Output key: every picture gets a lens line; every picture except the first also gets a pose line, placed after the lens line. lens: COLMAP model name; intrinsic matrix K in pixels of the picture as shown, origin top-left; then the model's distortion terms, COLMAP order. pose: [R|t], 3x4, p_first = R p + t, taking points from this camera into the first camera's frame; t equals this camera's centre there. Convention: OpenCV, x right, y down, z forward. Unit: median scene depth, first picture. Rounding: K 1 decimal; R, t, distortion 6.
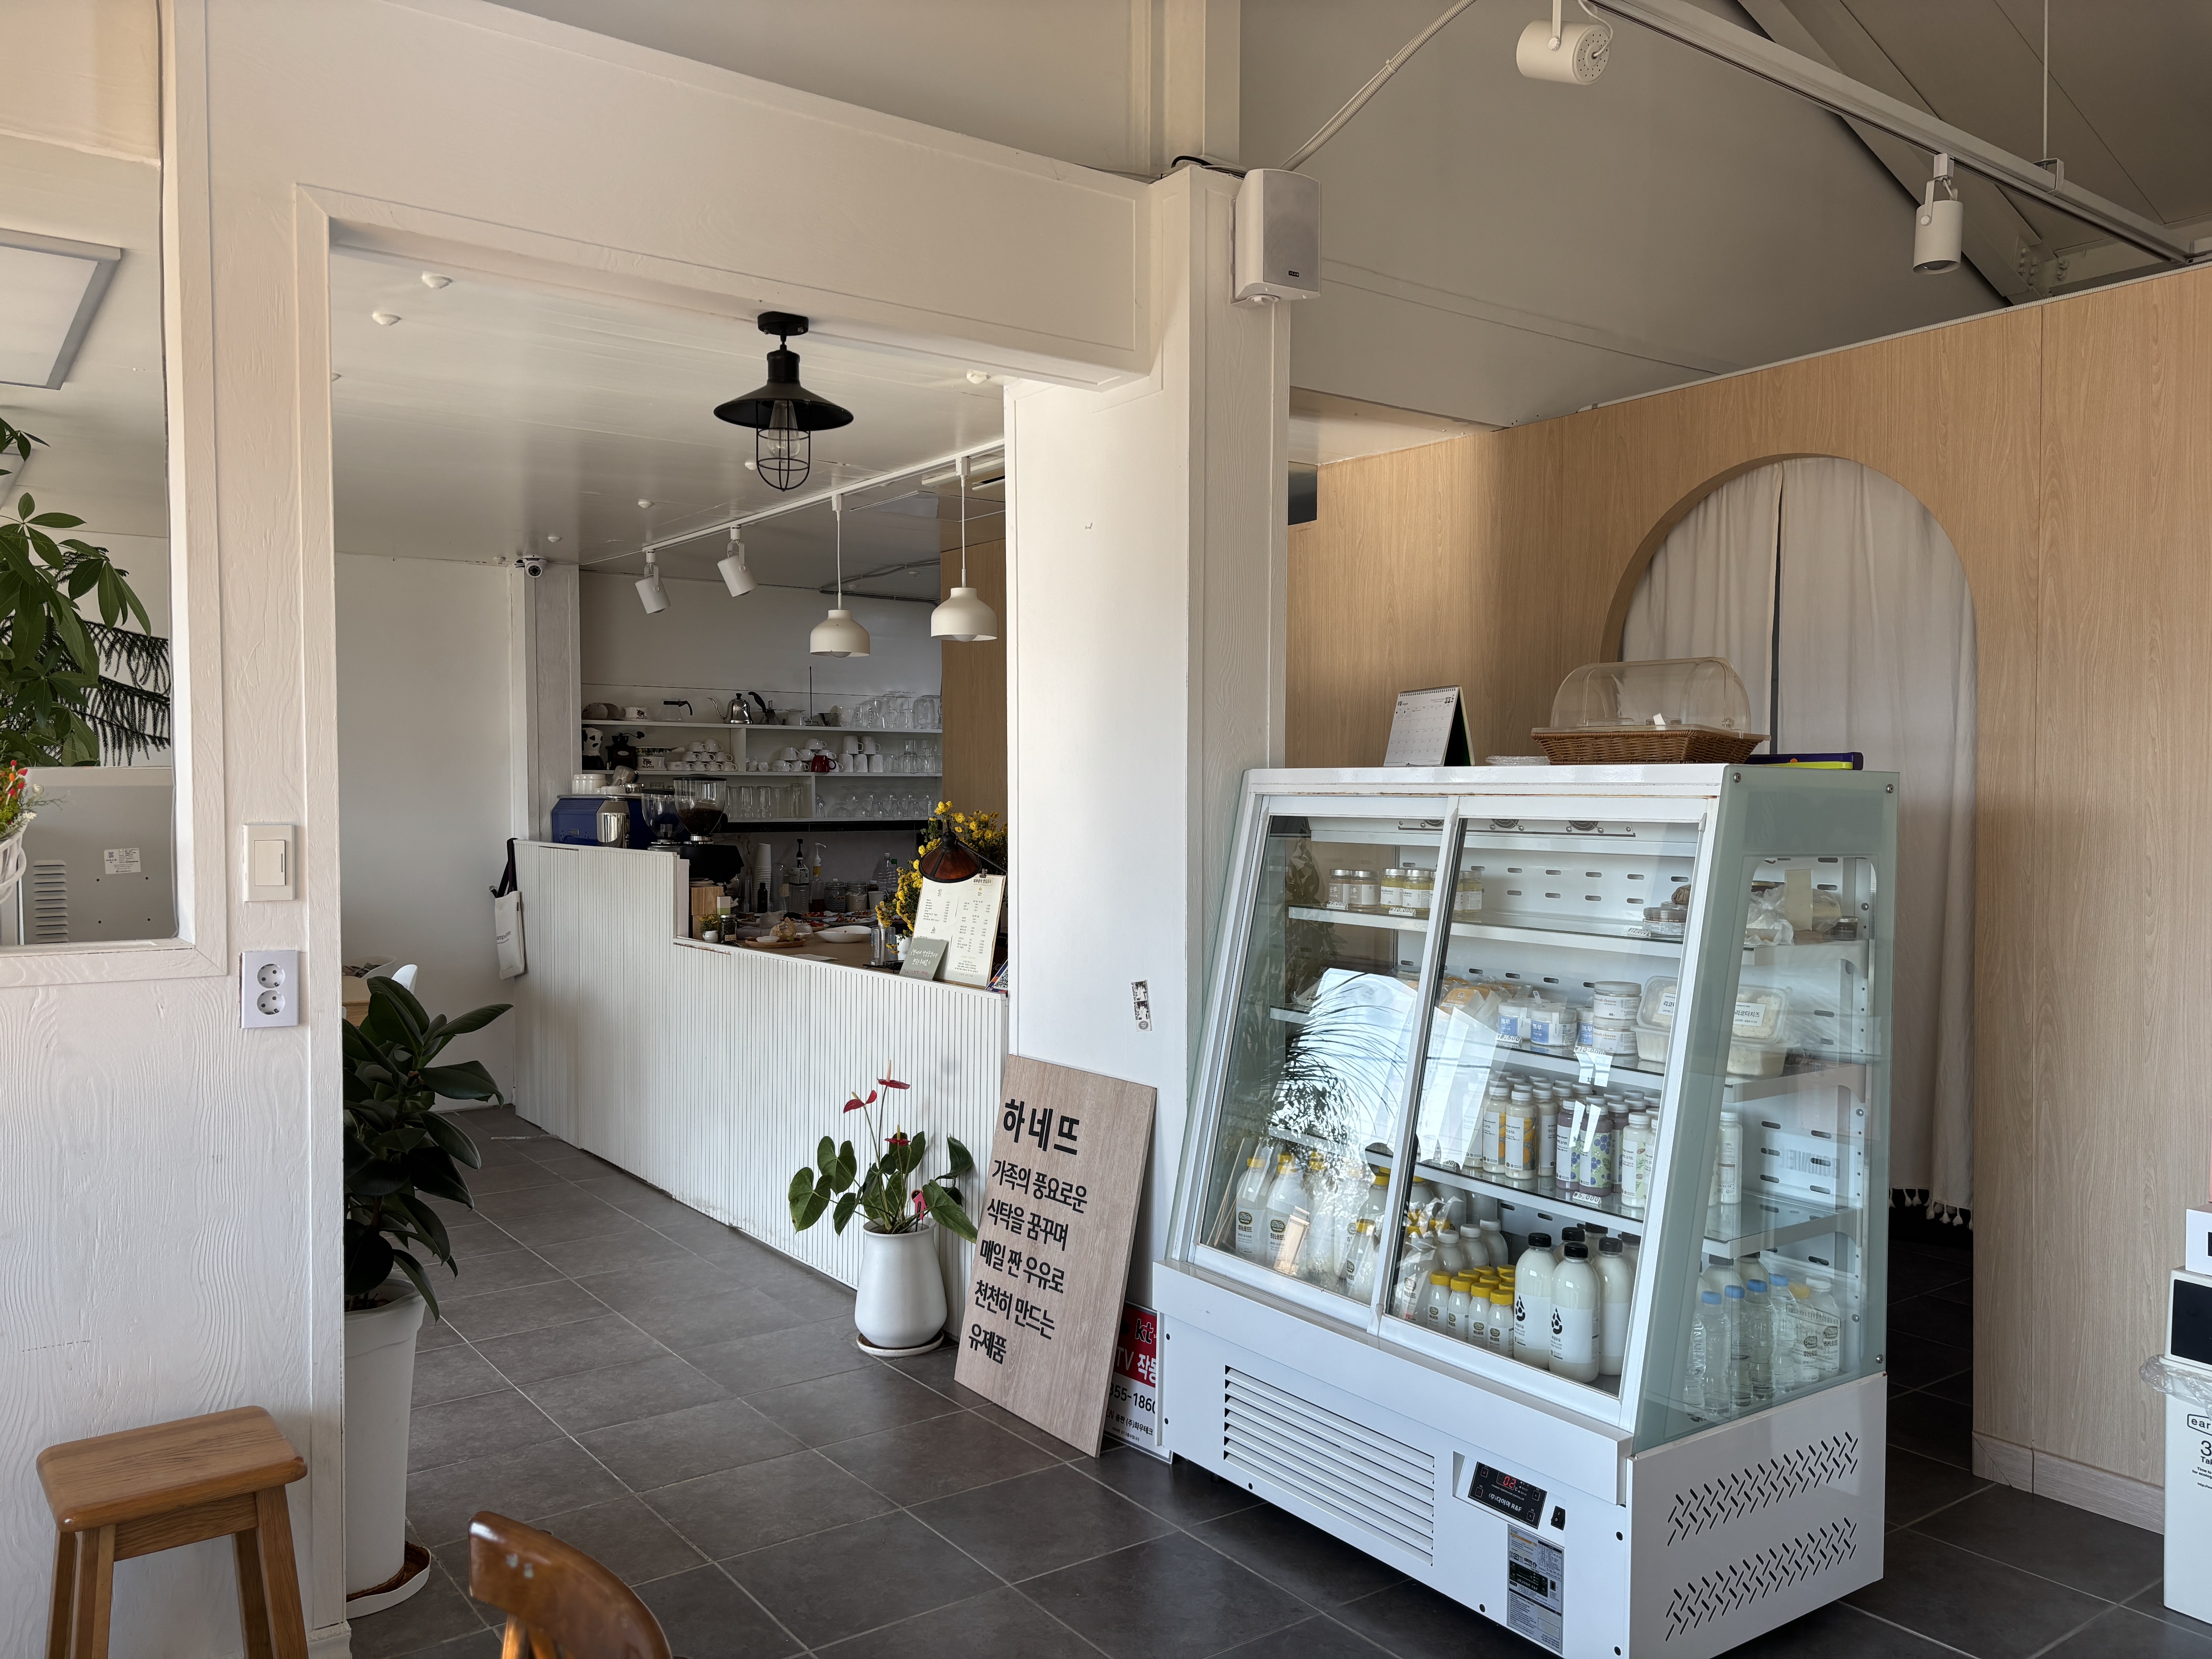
lens RADIAL K [[1670.2, 0, 1106.0], [0, 1670.2, 829.5], [0, 0, 1]] dist [0.005248, 0.002560]
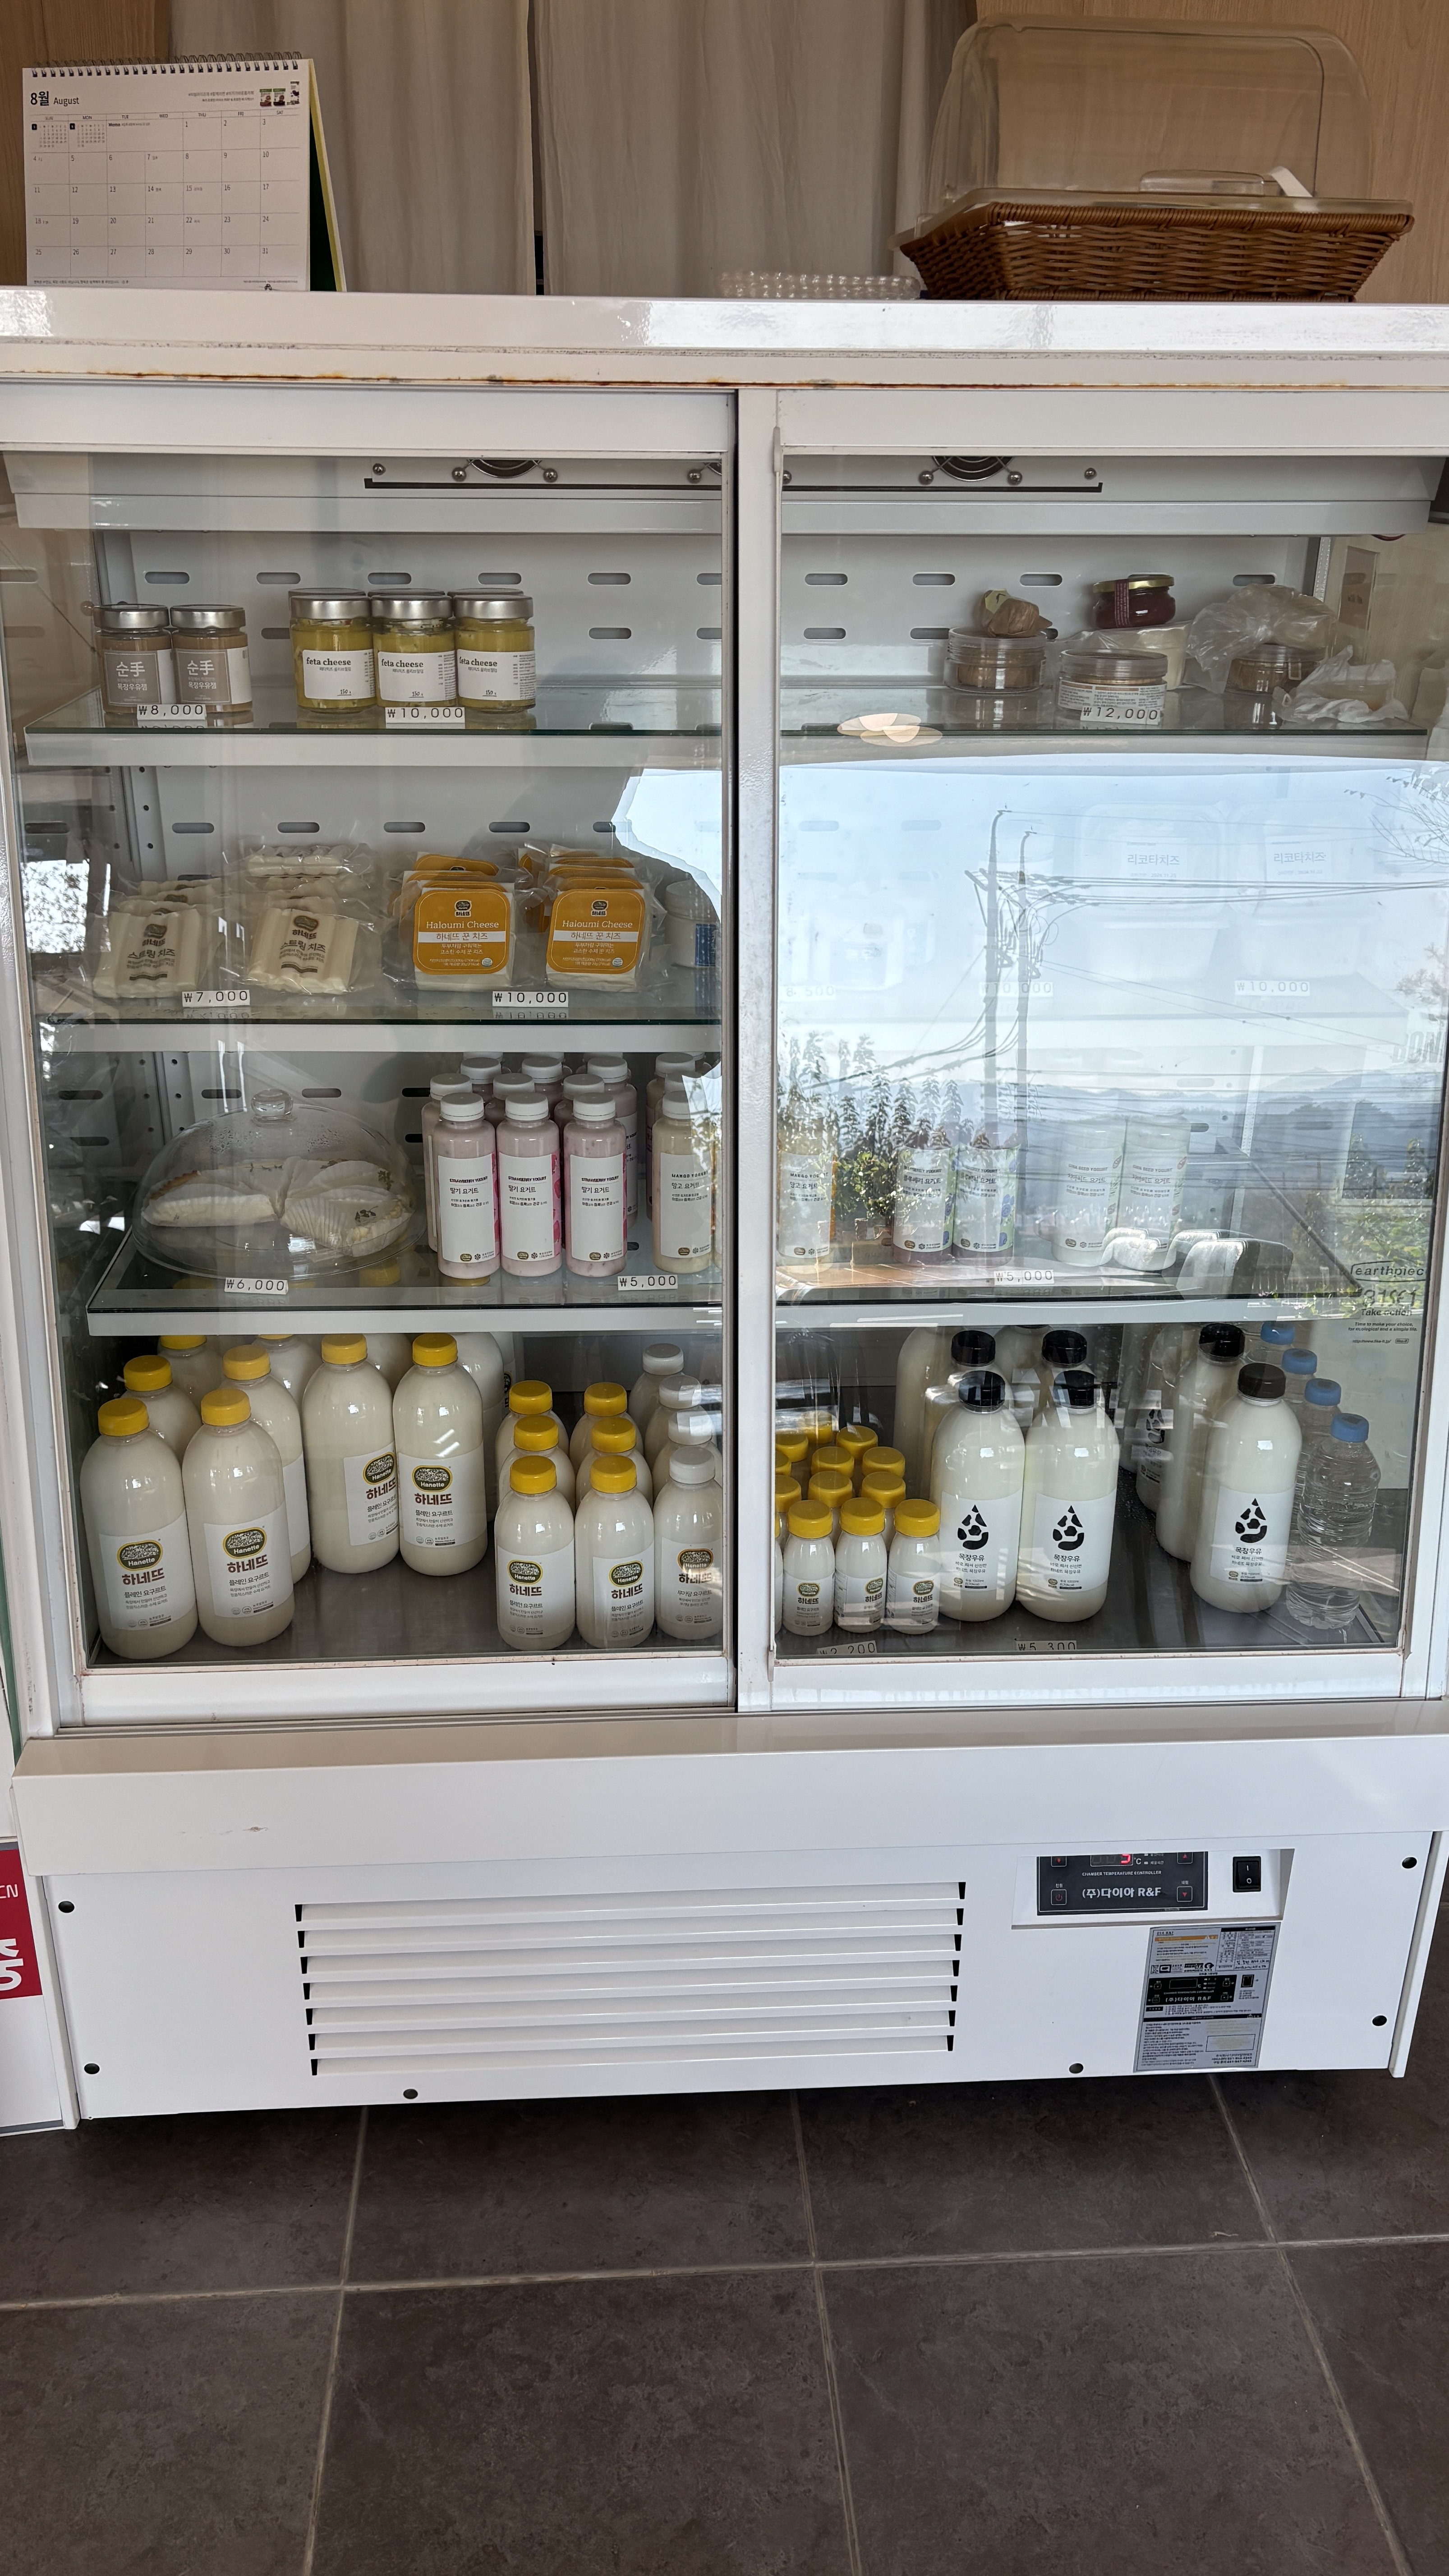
lens RADIAL K [[2030.3, 0, 725.3], [0, 2030.3, 1458.2], [0, 0, 1]] dist [0.003998, 0.000880]
pose [[0.537837, -0.377339, 0.753888, -0.186256], [0.011572, 0.897460, 0.440944, -0.003712], [-0.842970, -0.228432, 0.487054, 0.588145]]
